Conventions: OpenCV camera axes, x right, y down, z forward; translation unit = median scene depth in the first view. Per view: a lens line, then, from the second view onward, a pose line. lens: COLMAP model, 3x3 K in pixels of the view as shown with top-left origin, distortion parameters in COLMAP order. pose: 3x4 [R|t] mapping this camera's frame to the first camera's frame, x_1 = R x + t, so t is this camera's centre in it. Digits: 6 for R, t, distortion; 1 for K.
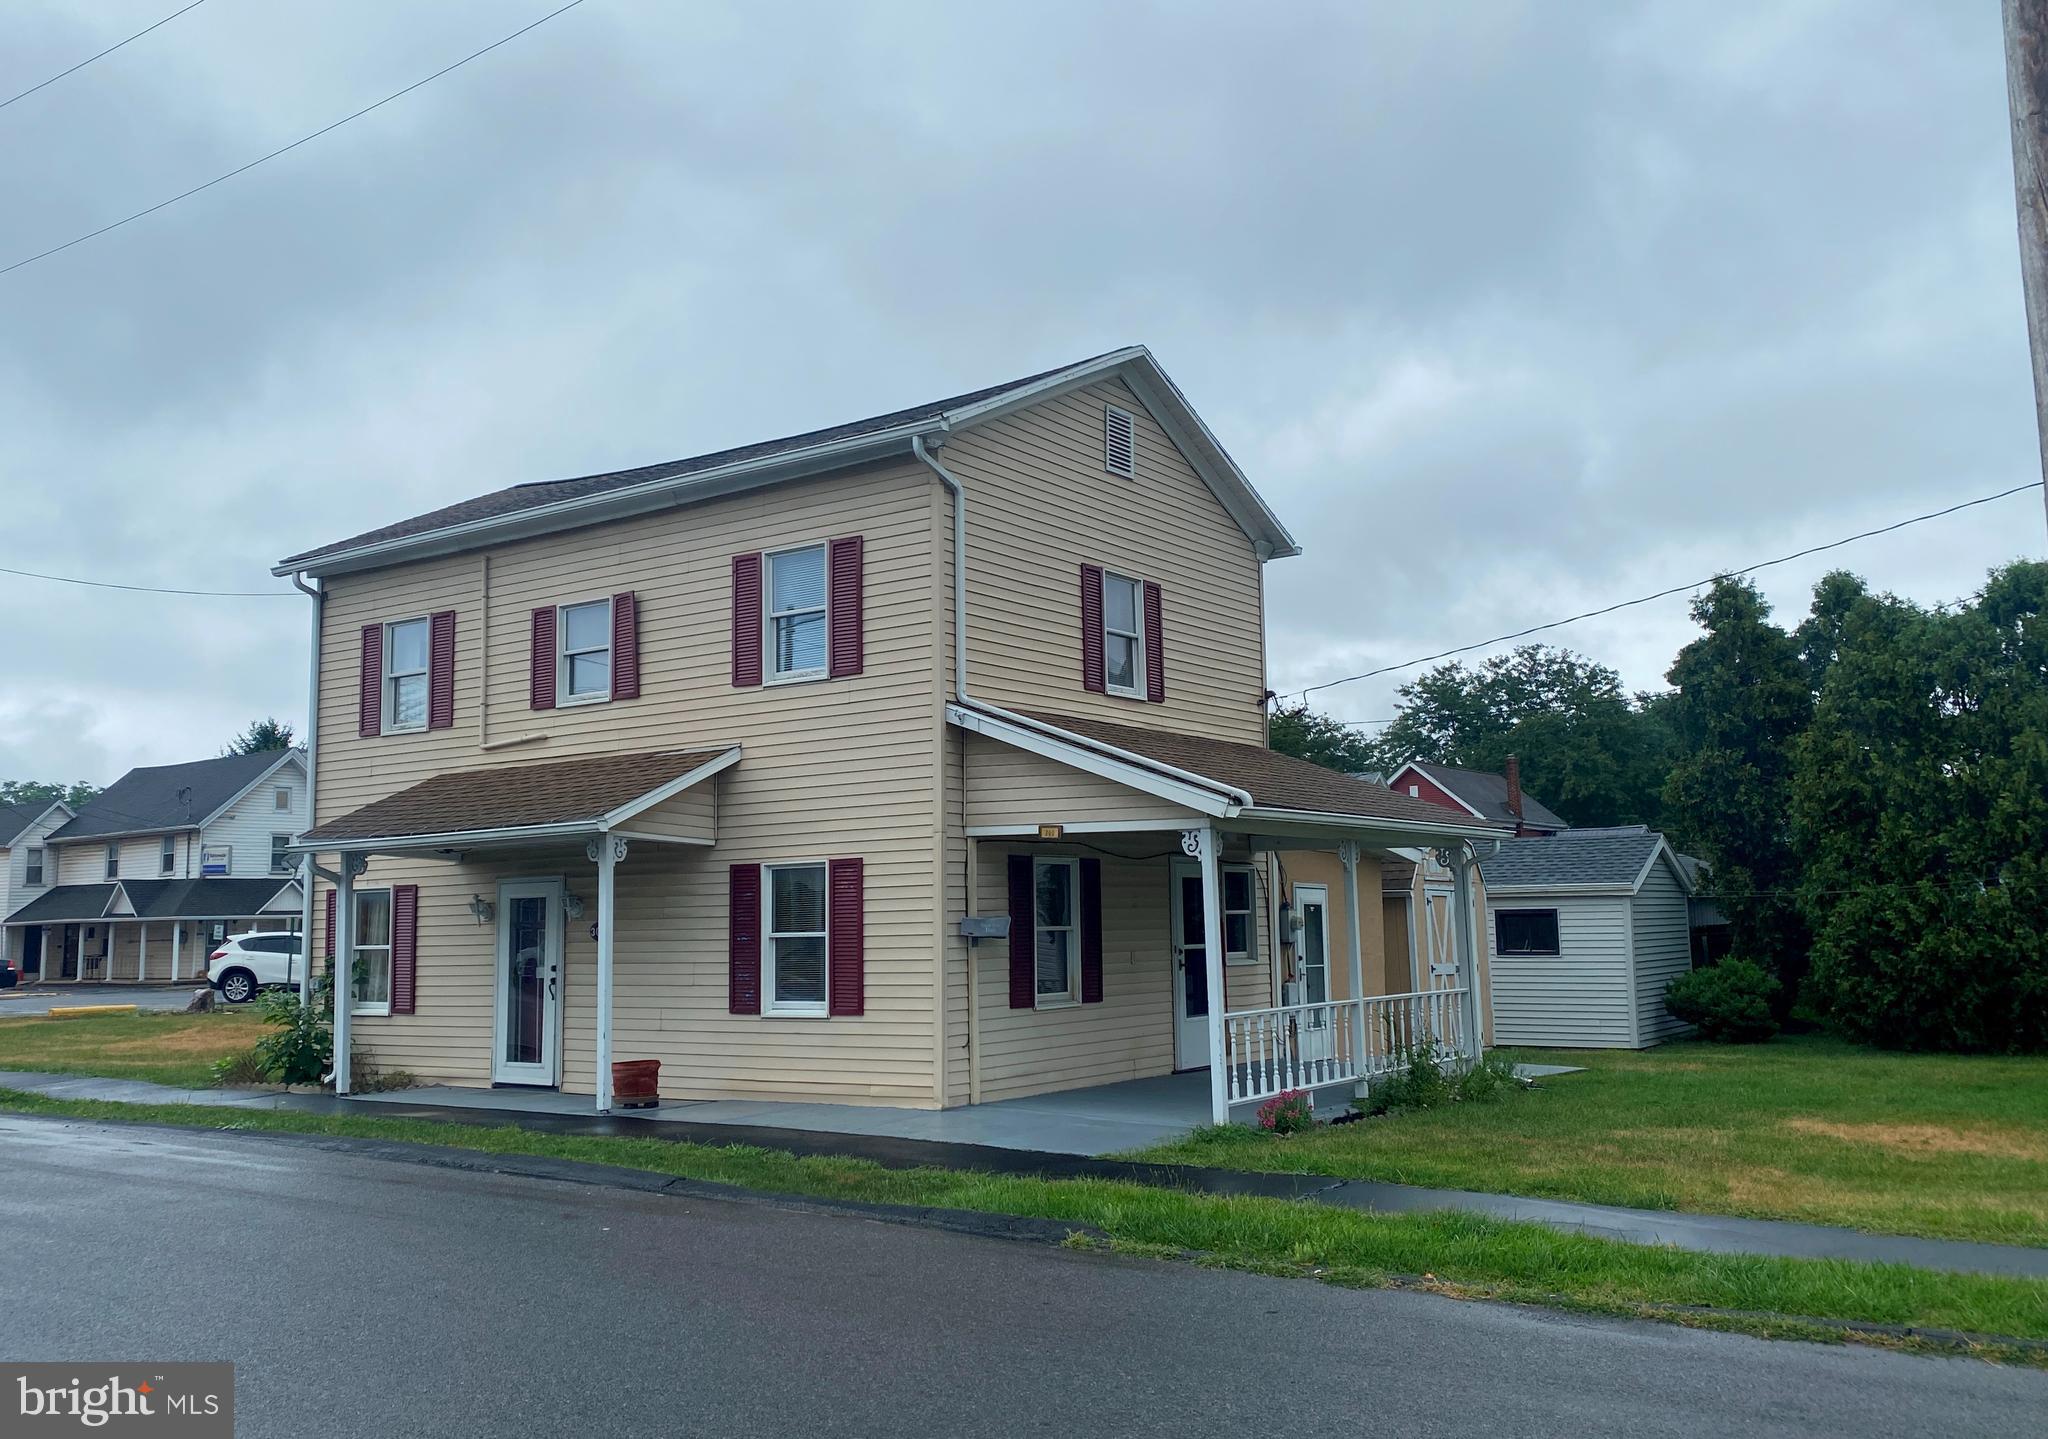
lens RADIAL K [[1781.1, 0, 975.7], [0, 1781.1, 676.9], [0, 0, 1]] dist [0.040229, -0.004534]
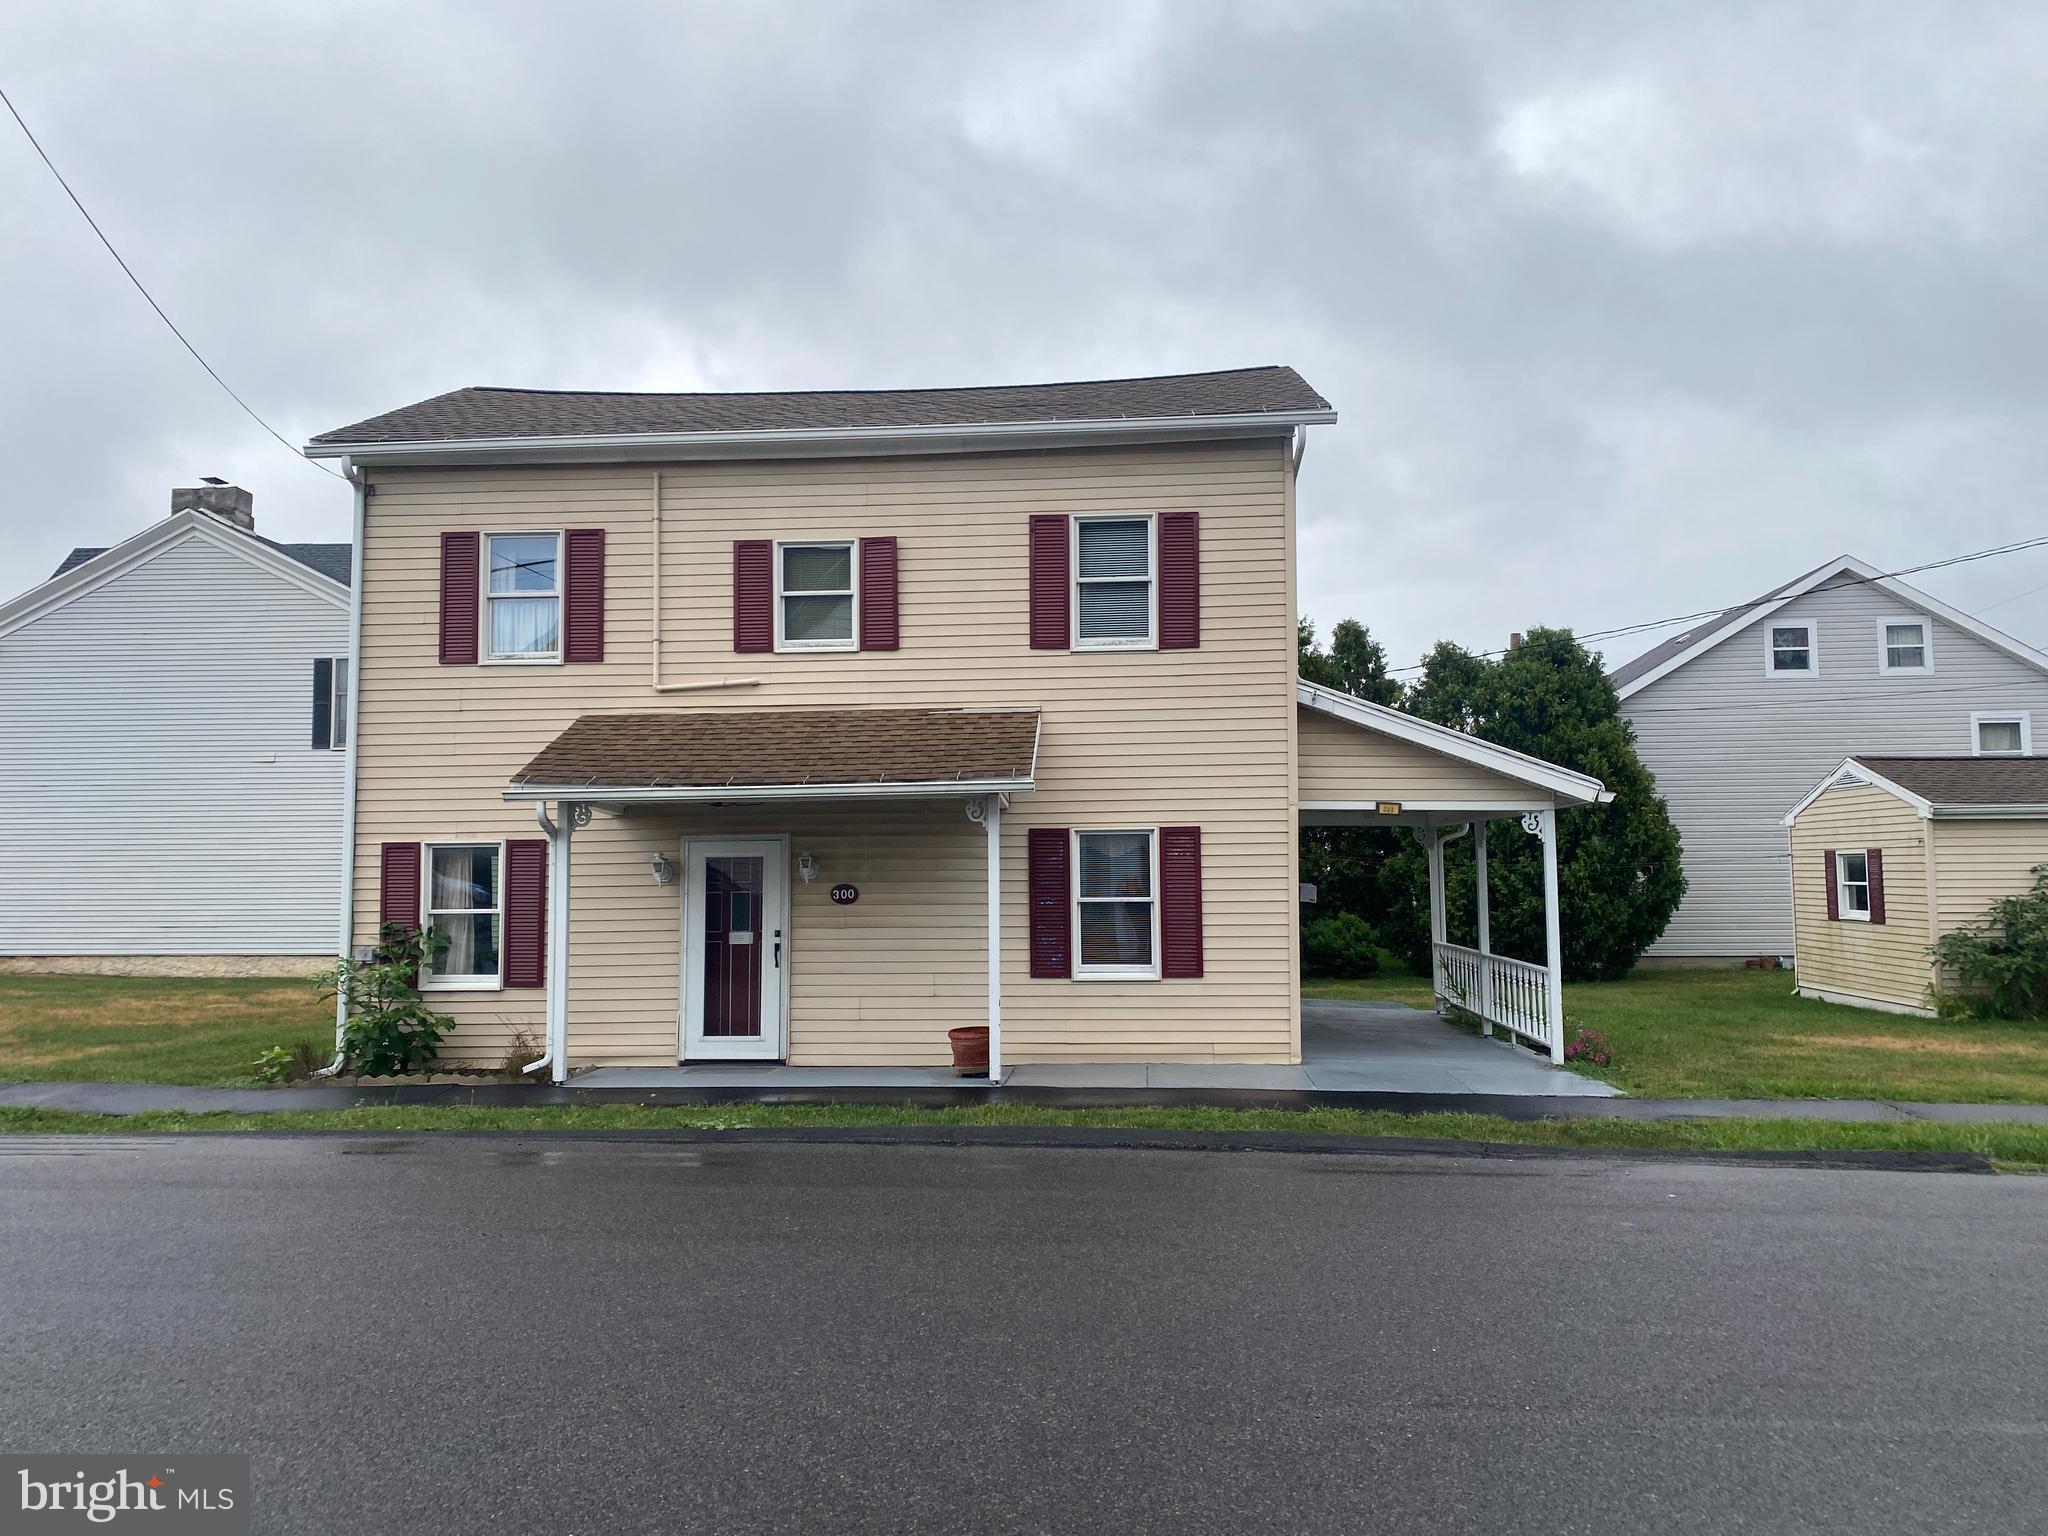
lens RADIAL K [[1560.0, 0, 1005.1], [0, 1560.0, 762.3], [0, 0, 1]] dist [0.055662, -0.062738]
pose [[0.857497, 0.046220, 0.512409, -0.515237], [-0.078235, 0.996088, 0.041075, 0.029756], [-0.508506, -0.075309, 0.857759, 0.233391]]
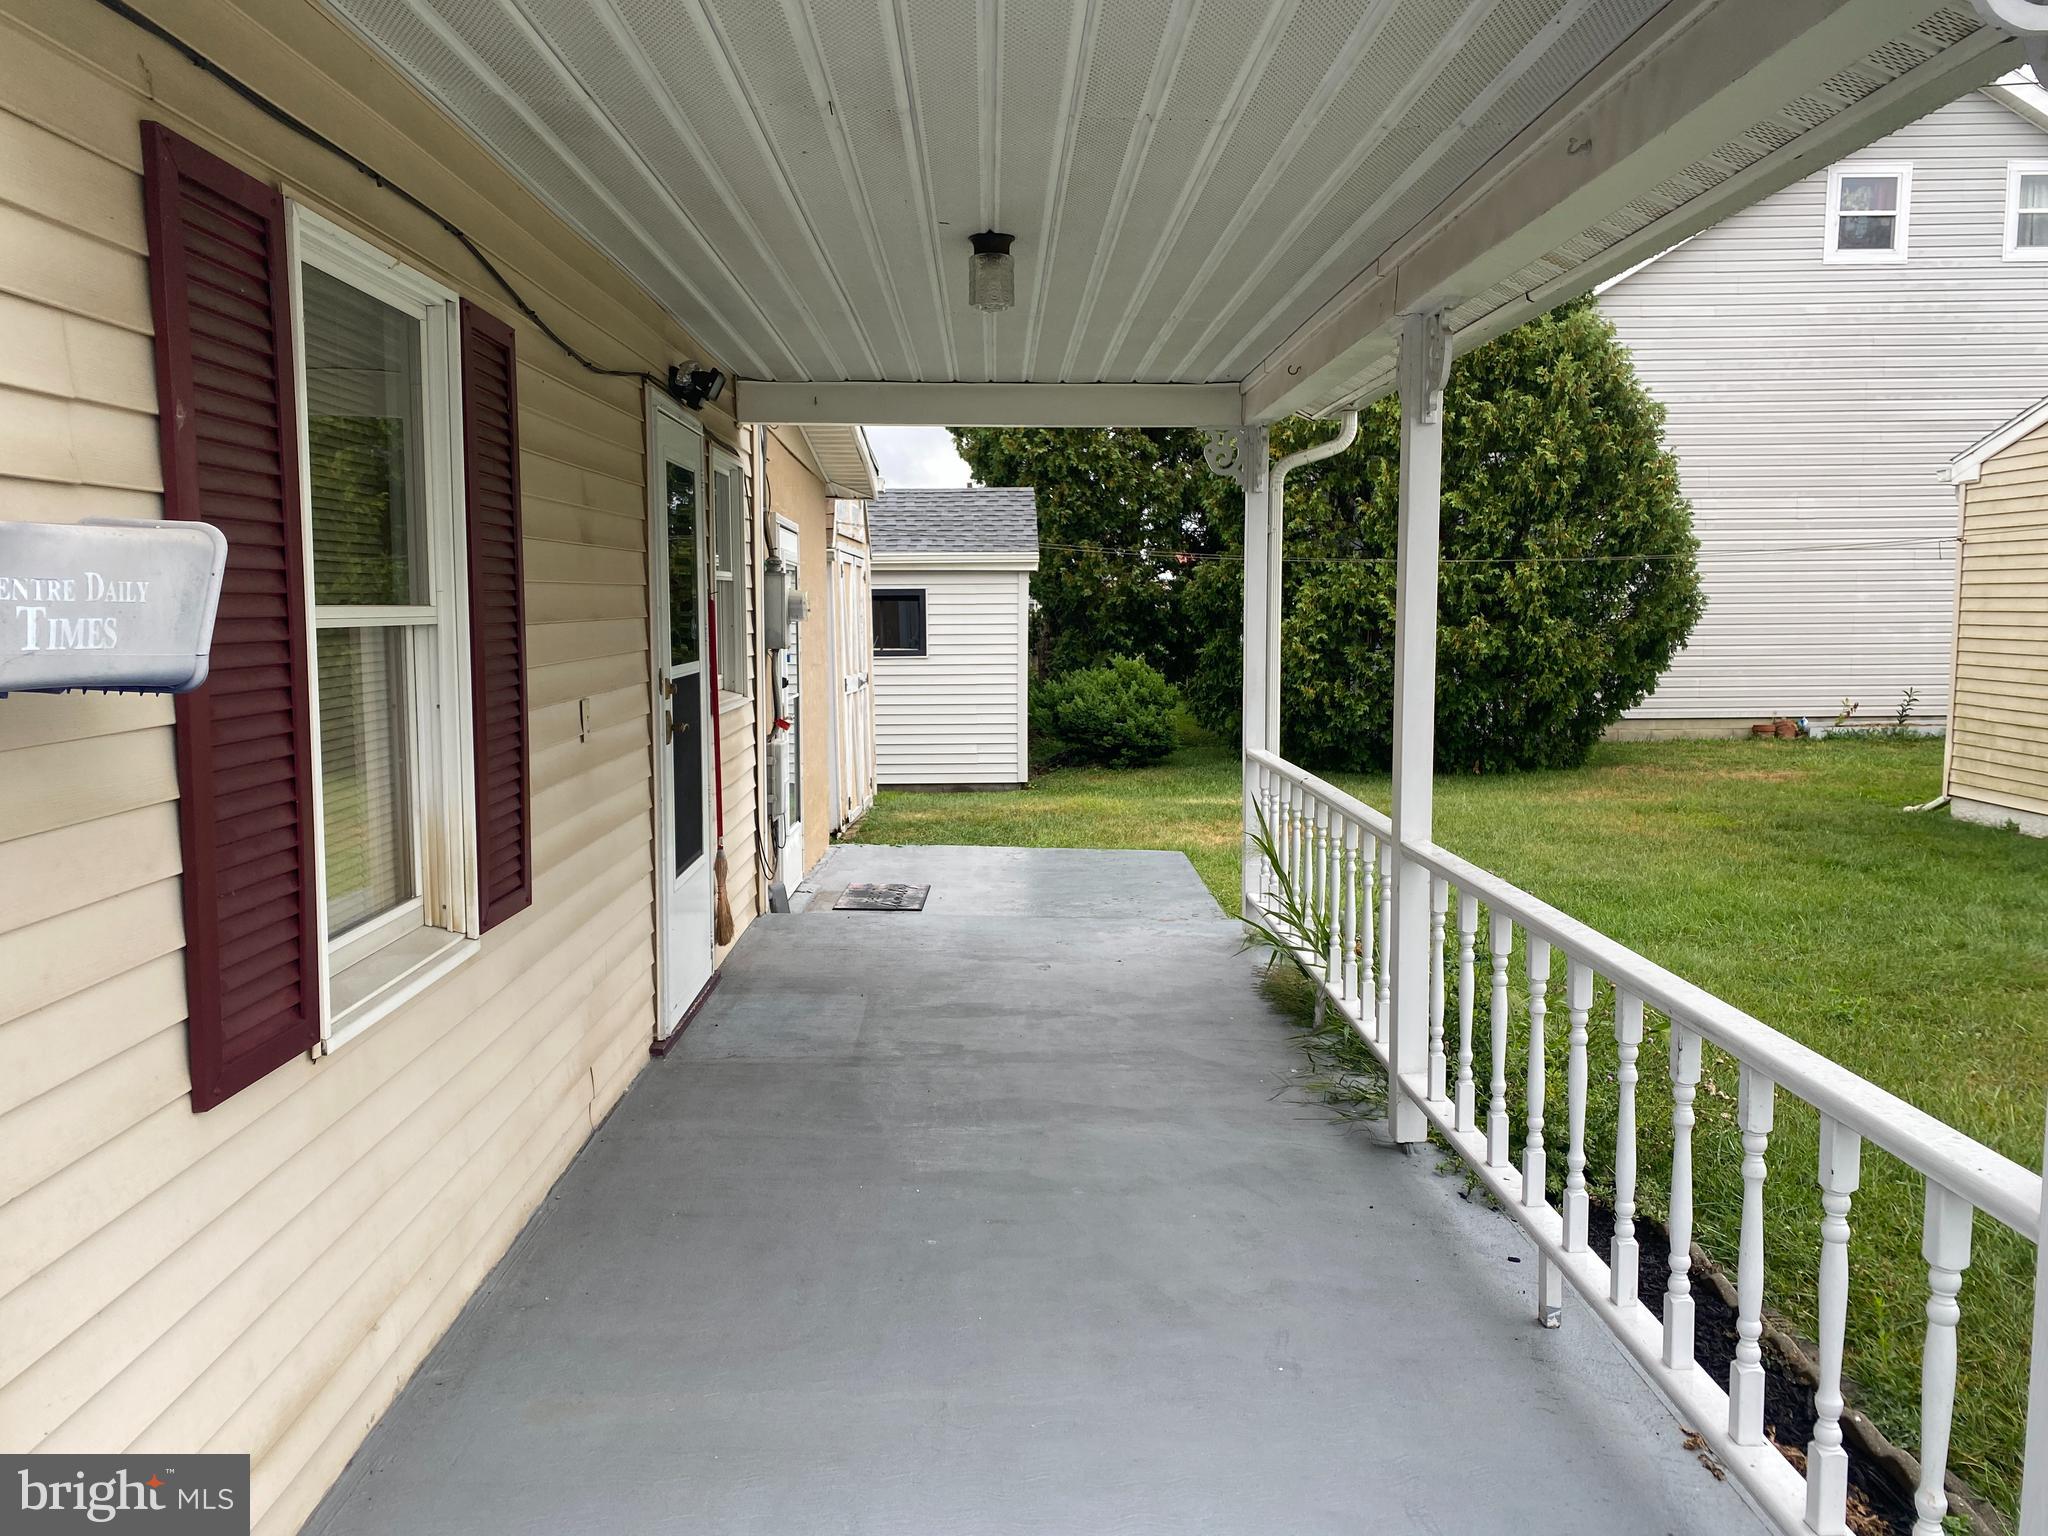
lens RADIAL K [[1541.7, 0, 1024.0], [0, 1541.7, 768.0], [0, 0, 1]] dist [0.090563, -0.093304]
pose [[0.802422, -0.052236, 0.594467, -0.002552], [-0.089337, 0.974421, 0.206211, 0.099938], [-0.590032, -0.218576, 0.777230, 0.708451]]
